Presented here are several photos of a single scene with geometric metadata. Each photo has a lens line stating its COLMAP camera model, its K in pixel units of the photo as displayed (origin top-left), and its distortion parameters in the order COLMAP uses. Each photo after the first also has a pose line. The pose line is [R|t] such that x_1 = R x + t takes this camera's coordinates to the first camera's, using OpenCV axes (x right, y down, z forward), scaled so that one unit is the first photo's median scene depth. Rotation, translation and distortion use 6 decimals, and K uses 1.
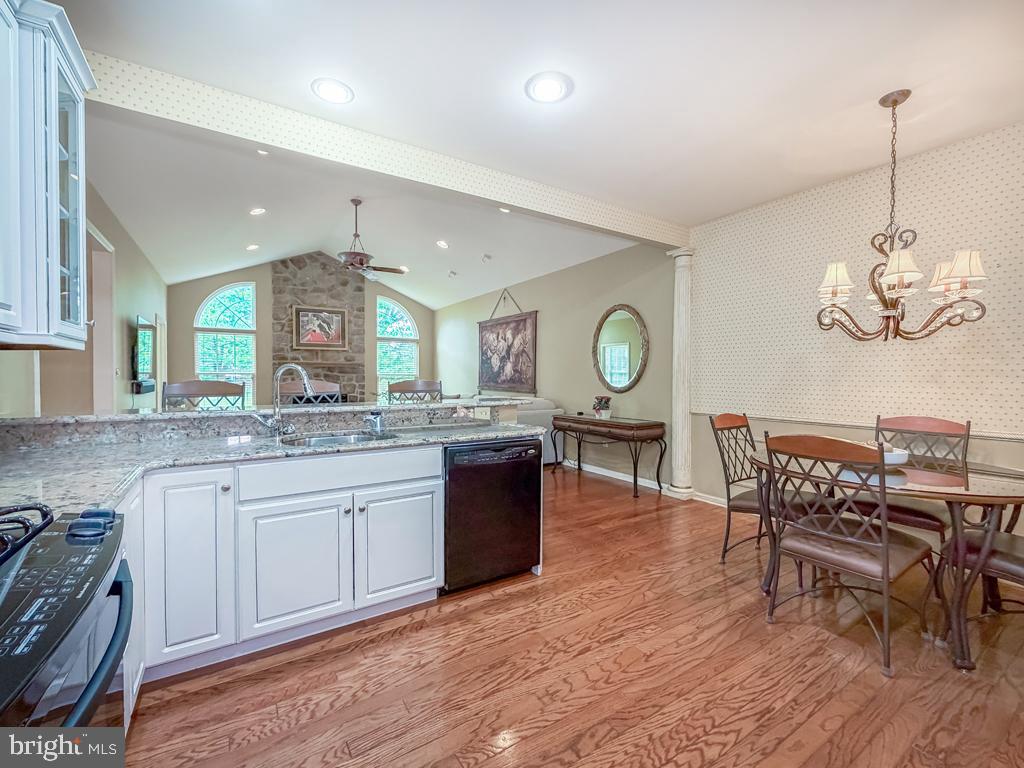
lens RADIAL K [[427.5, 0, 516.4], [0, 427.5, 384.8], [0, 0, 1]] dist [-0.003929, -0.000167]
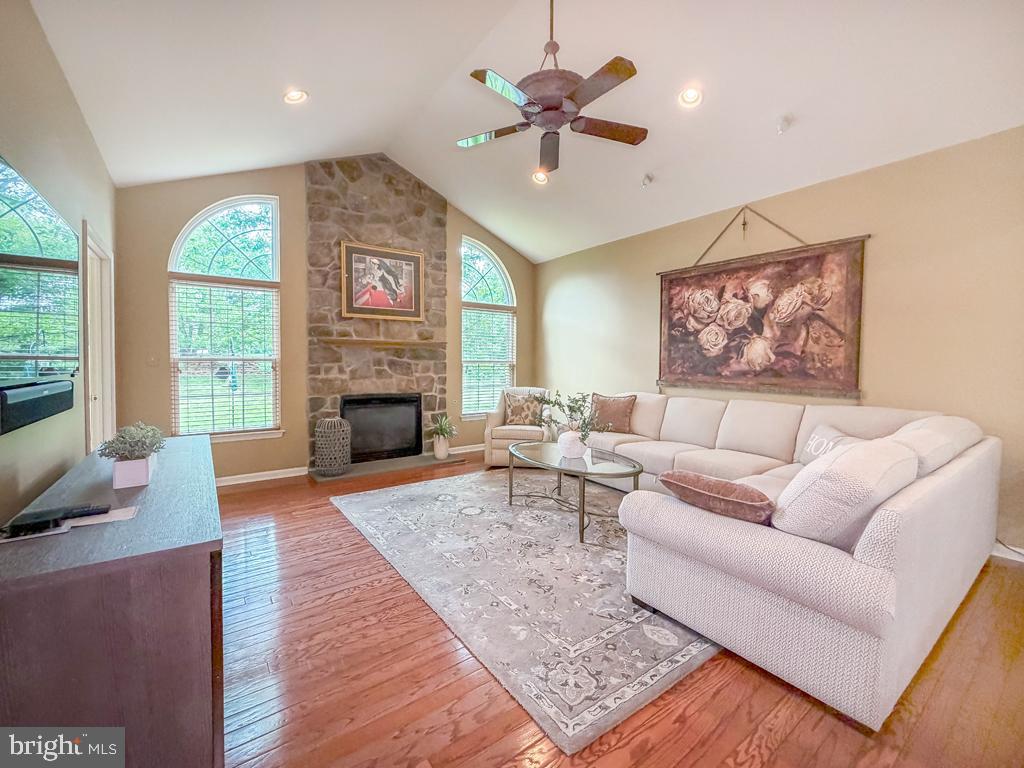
lens RADIAL K [[427.5, 0, 505.5], [0, 427.5, 373.6], [0, 0, 1]] dist [-0.003929, -0.000167]
pose [[0.999378, -0.001494, 0.035247, -0.325353], [0.001244, 0.999974, 0.007129, -0.011173], [-0.035256, -0.007081, 0.999353, 0.415995]]
